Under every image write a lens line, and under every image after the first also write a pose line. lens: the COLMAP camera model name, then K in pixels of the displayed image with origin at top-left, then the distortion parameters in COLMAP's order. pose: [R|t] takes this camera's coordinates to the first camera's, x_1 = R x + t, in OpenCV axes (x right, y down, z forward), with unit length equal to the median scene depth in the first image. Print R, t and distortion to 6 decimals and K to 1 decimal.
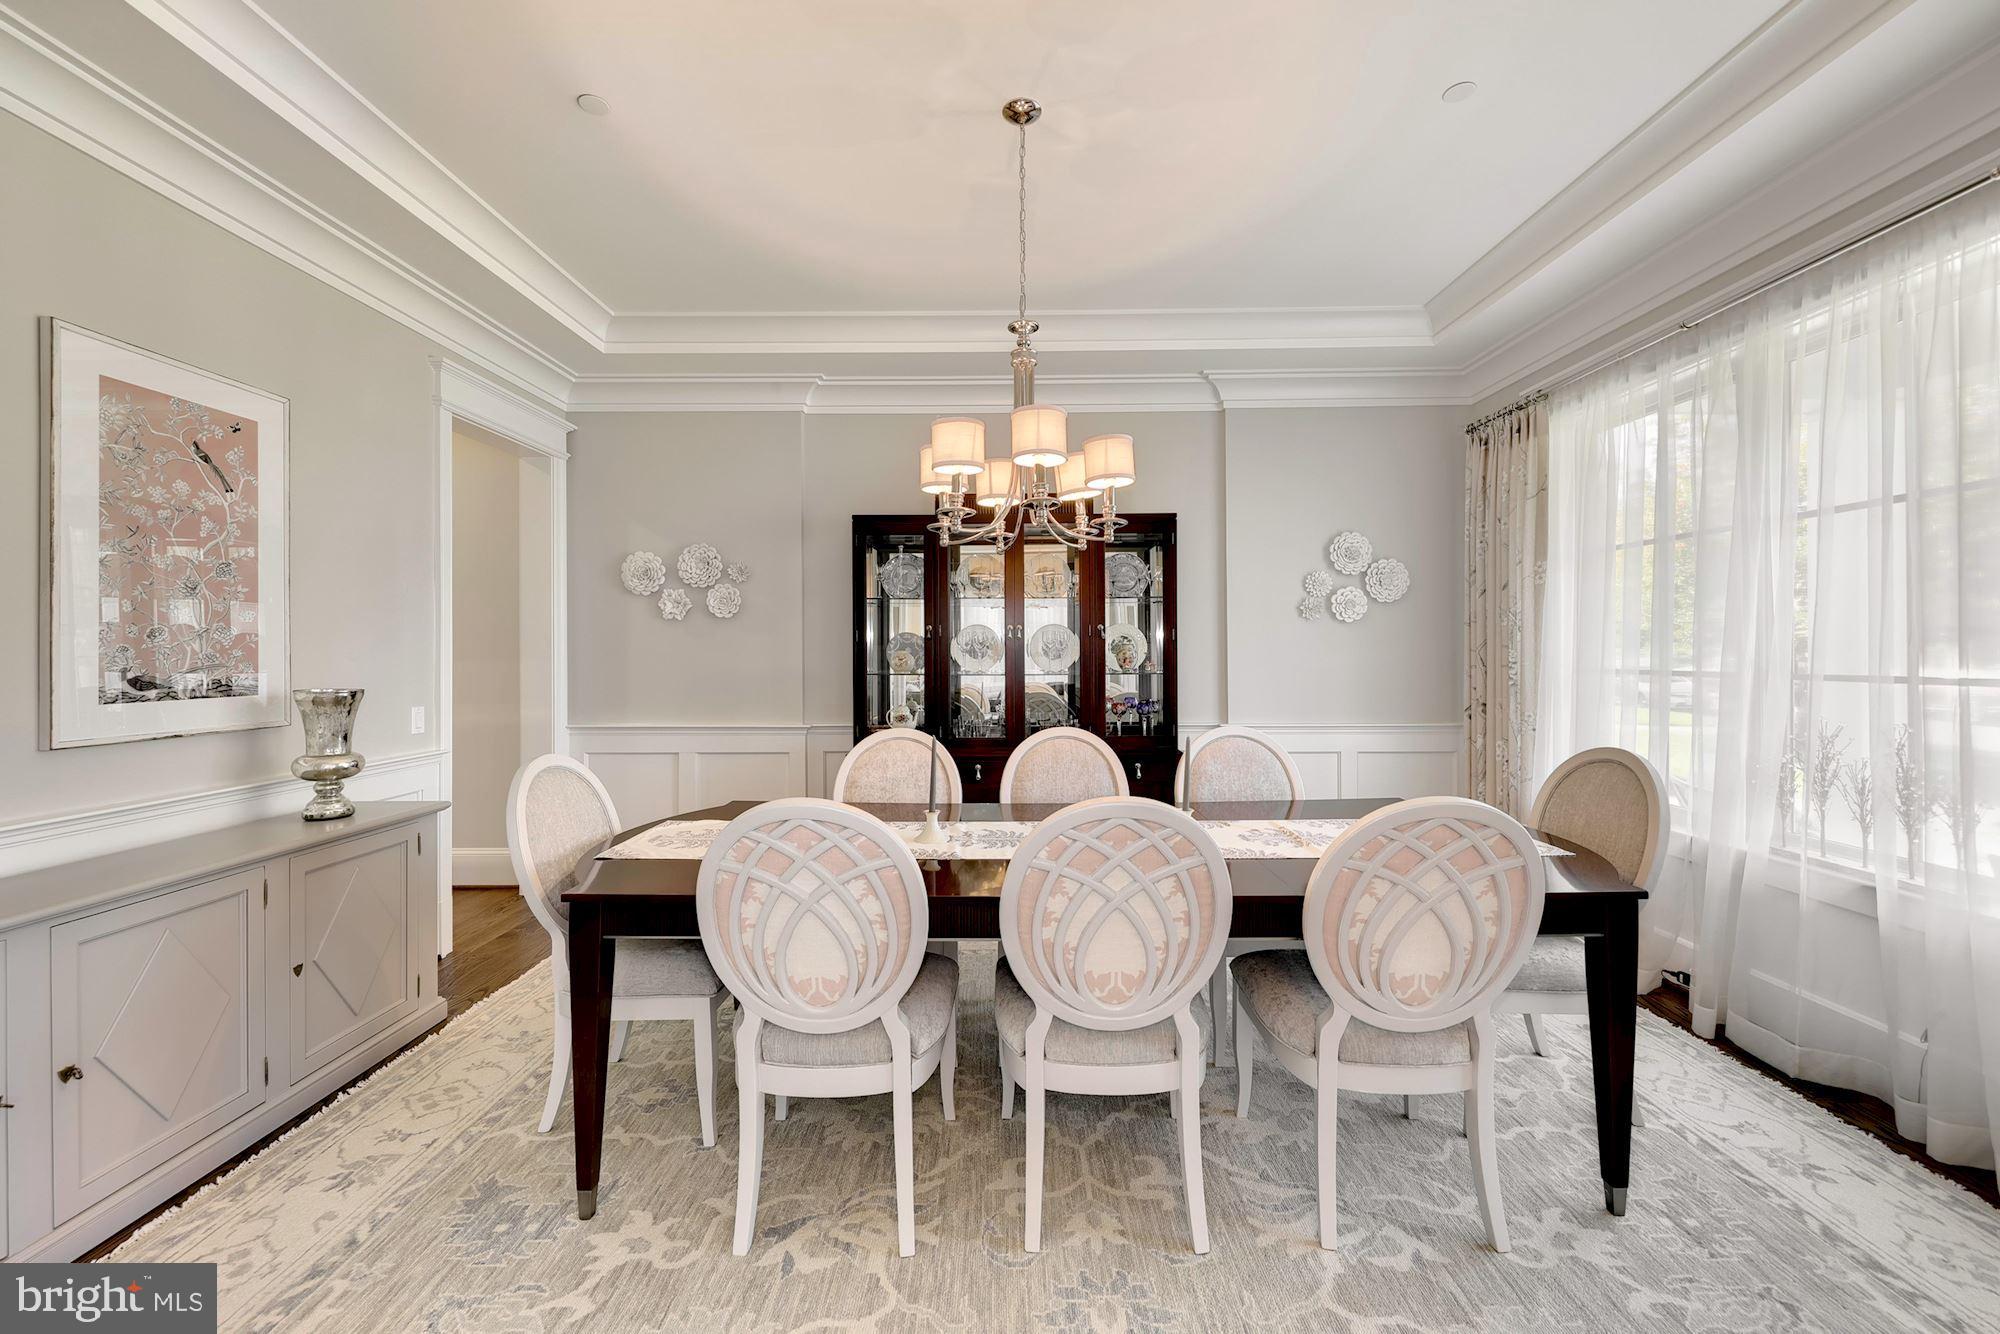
lens RADIAL K [[776.9, 0, 1005.2], [0, 776.9, 644.8], [0, 0, 1]] dist [-0.000775, -0.000534]
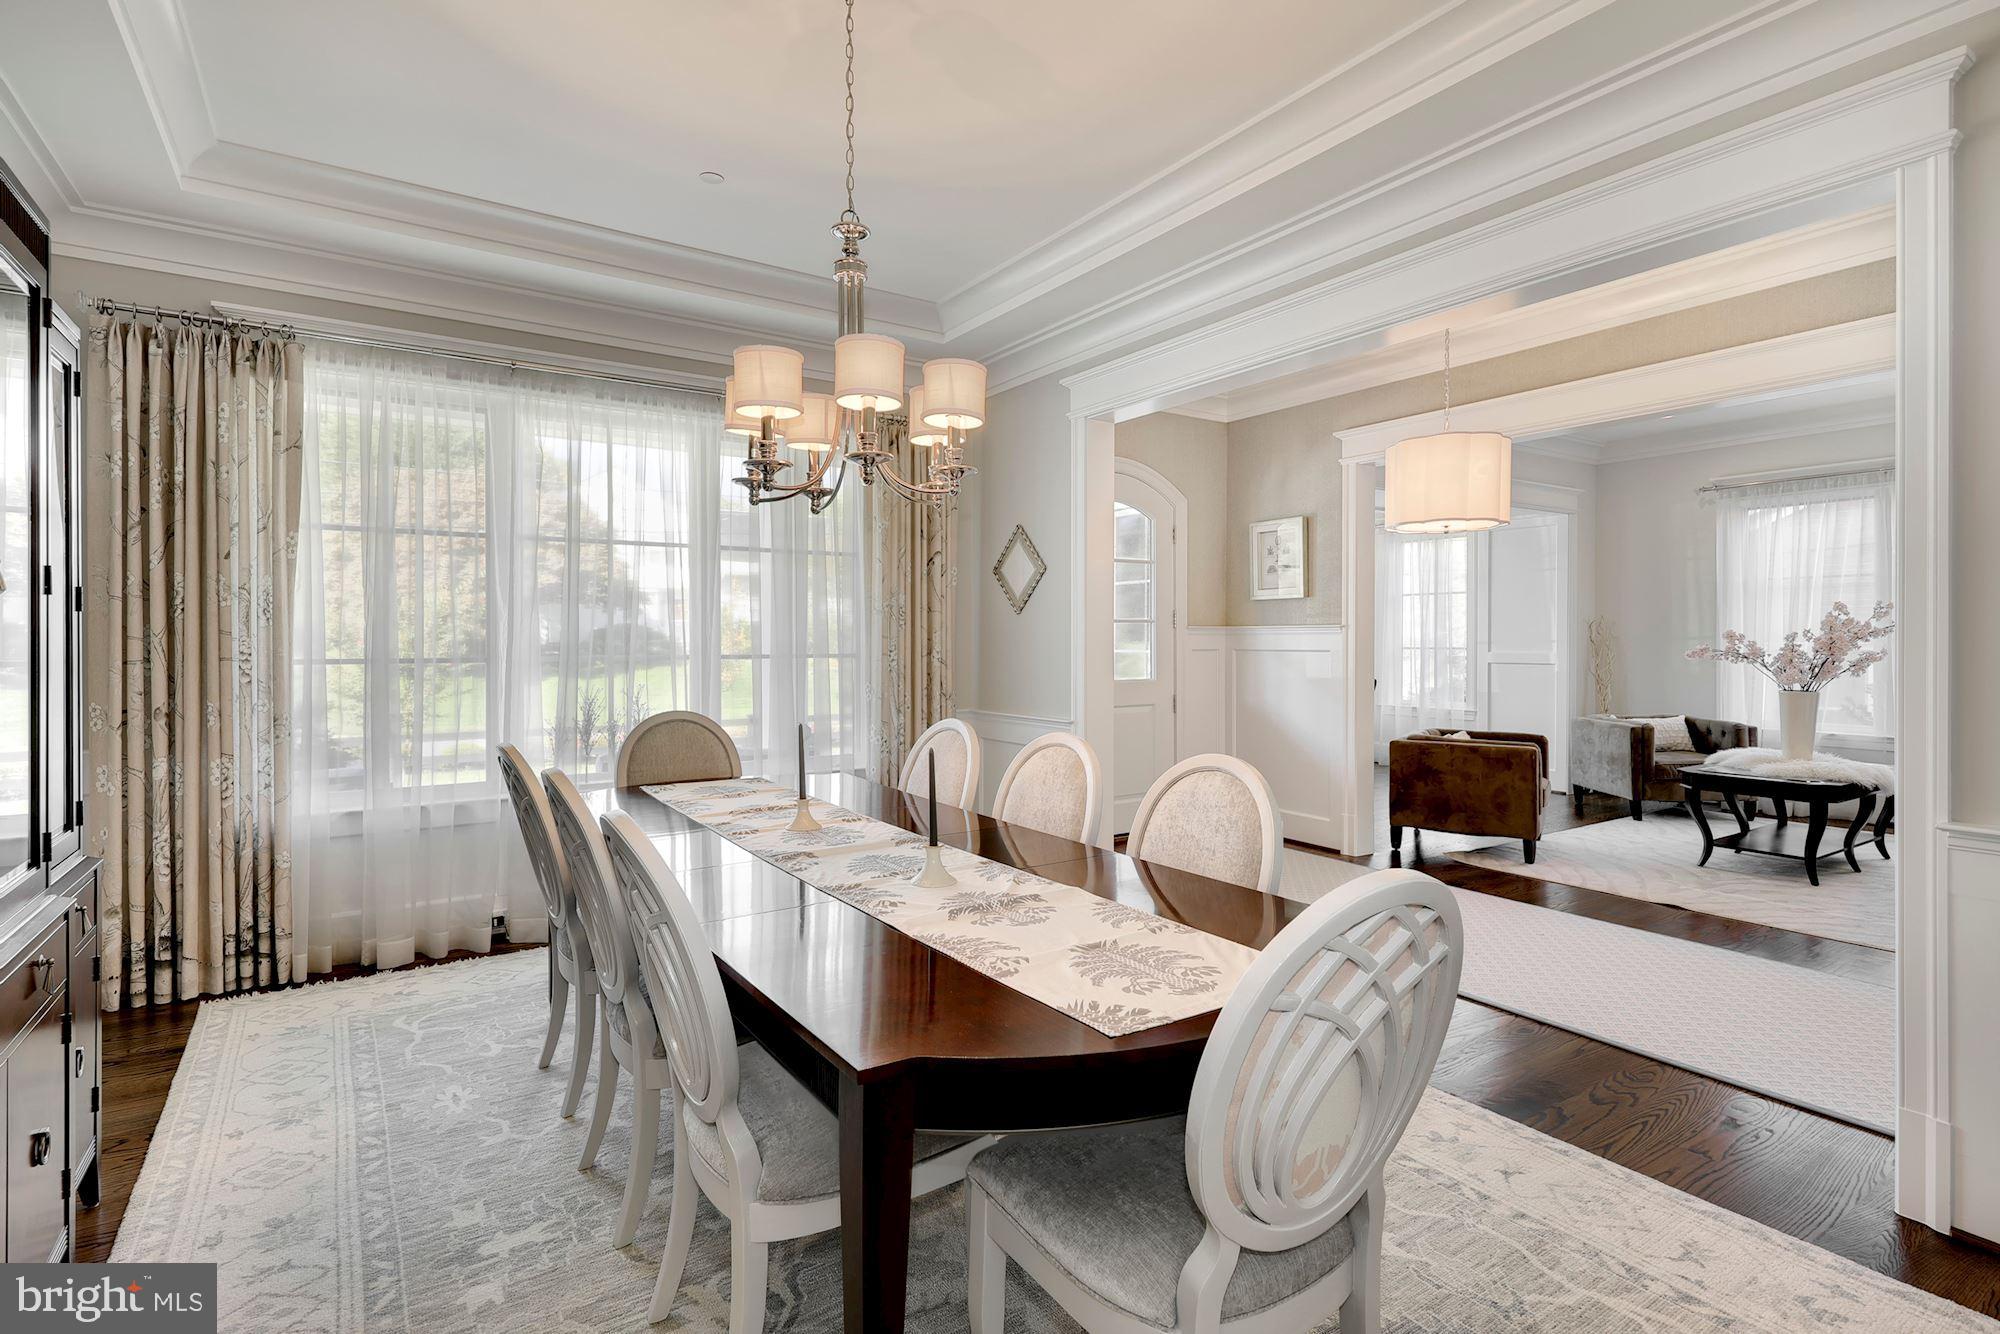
lens RADIAL K [[834.8, 0, 994.8], [0, 834.8, 649.2], [0, 0, 1]] dist [0.000921, 0.000135]
pose [[-0.517831, 0.002073, 0.855481, -0.683916], [0.000805, 0.999998, -0.001936, 0.031790], [-0.855483, -0.000314, -0.517831, 1.179665]]
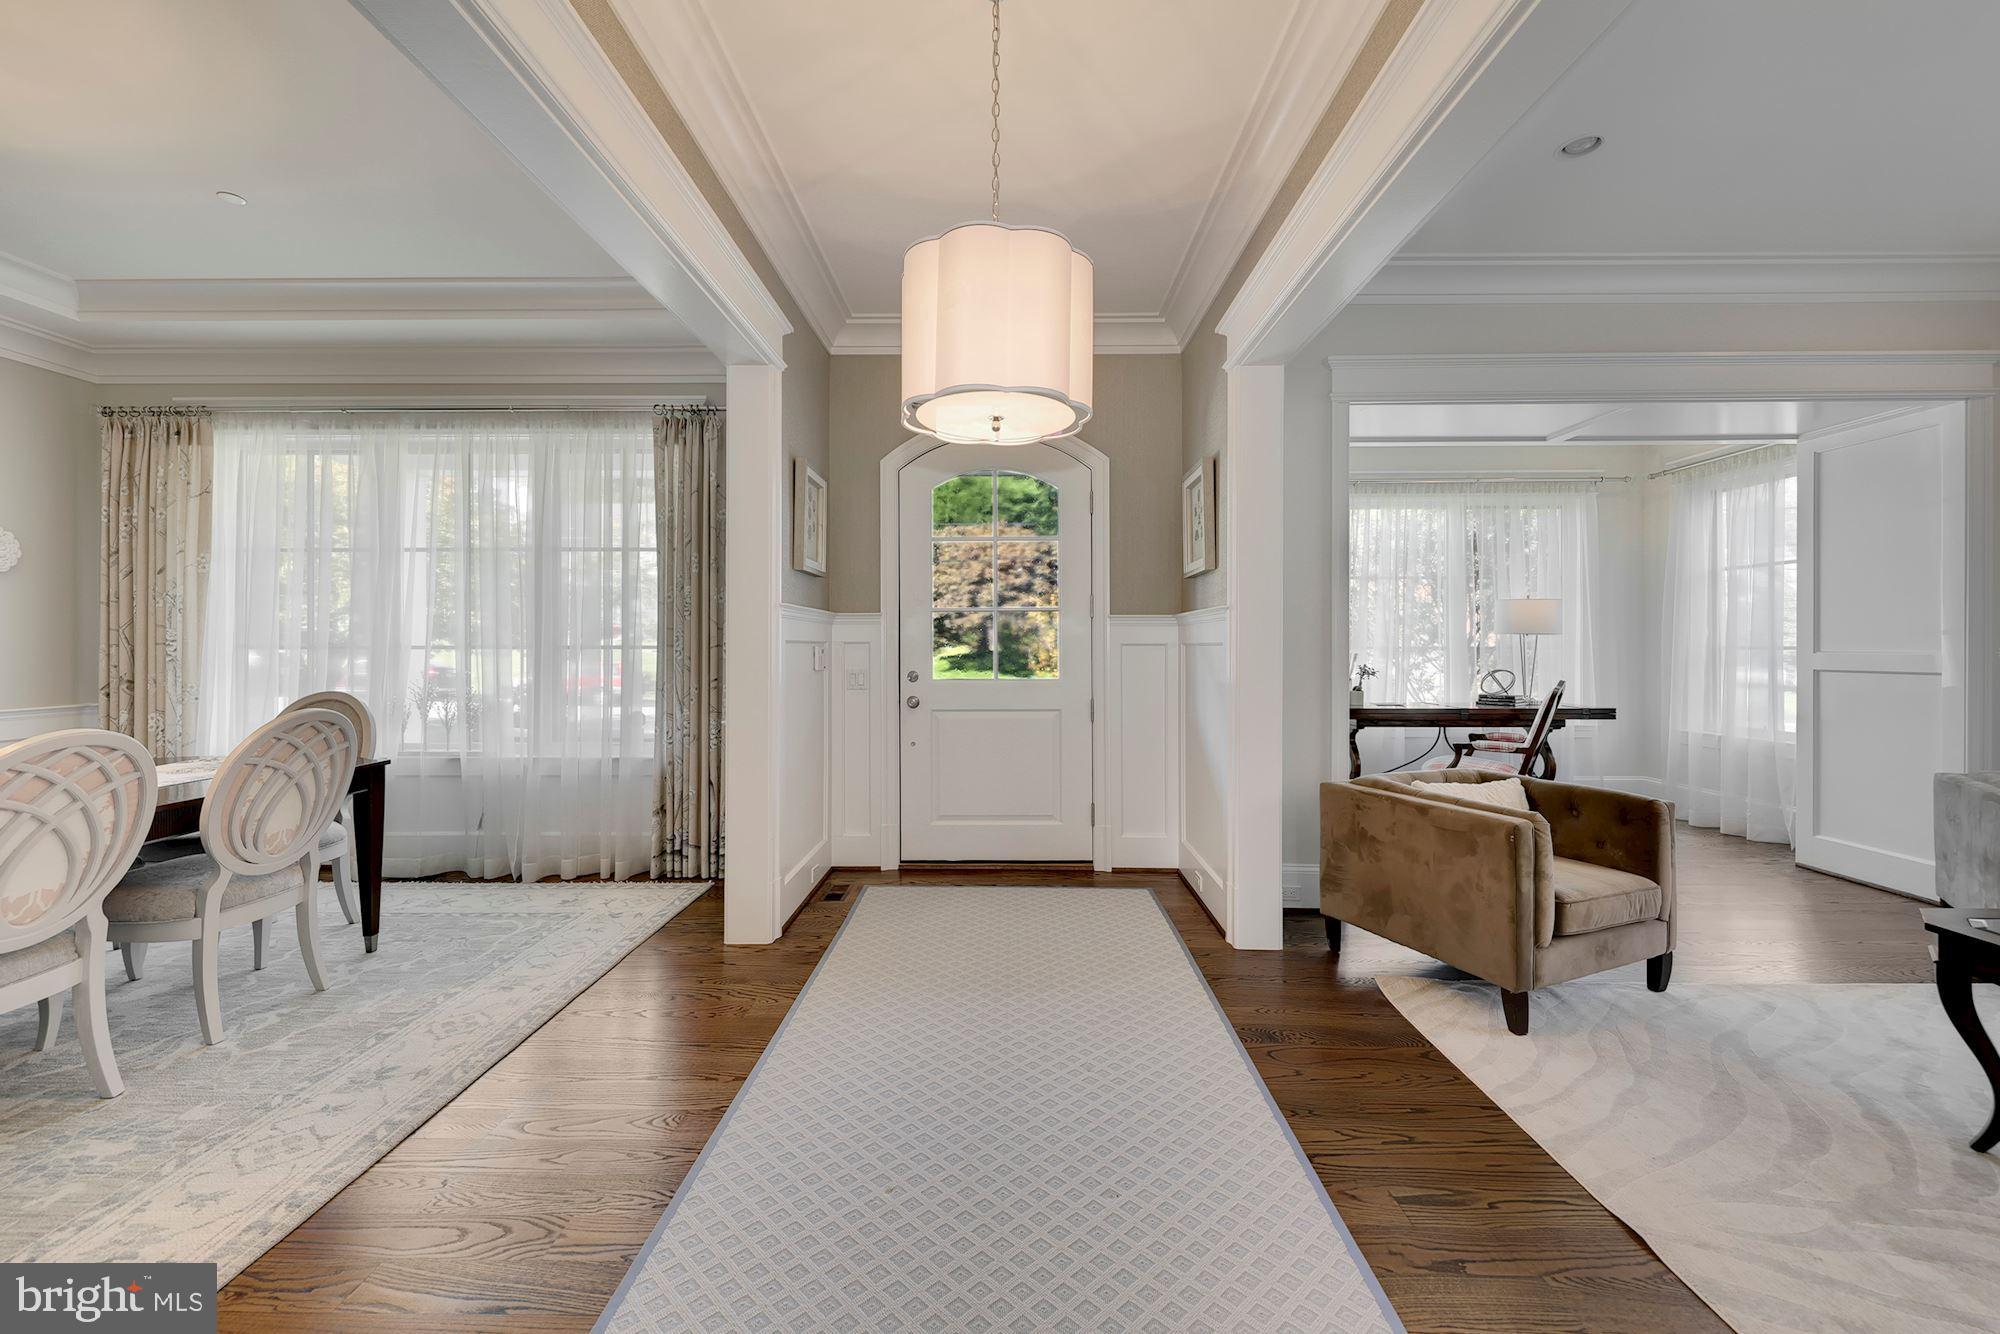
lens RADIAL K [[776.9, 0, 1005.2], [0, 776.9, 644.8], [0, 0, 1]] dist [-0.000775, -0.000534]
pose [[0.004971, -0.001997, 0.999986, -0.671474], [-0.004724, 0.999987, 0.002020, 0.031493], [-0.999976, -0.004734, 0.004962, -0.296423]]
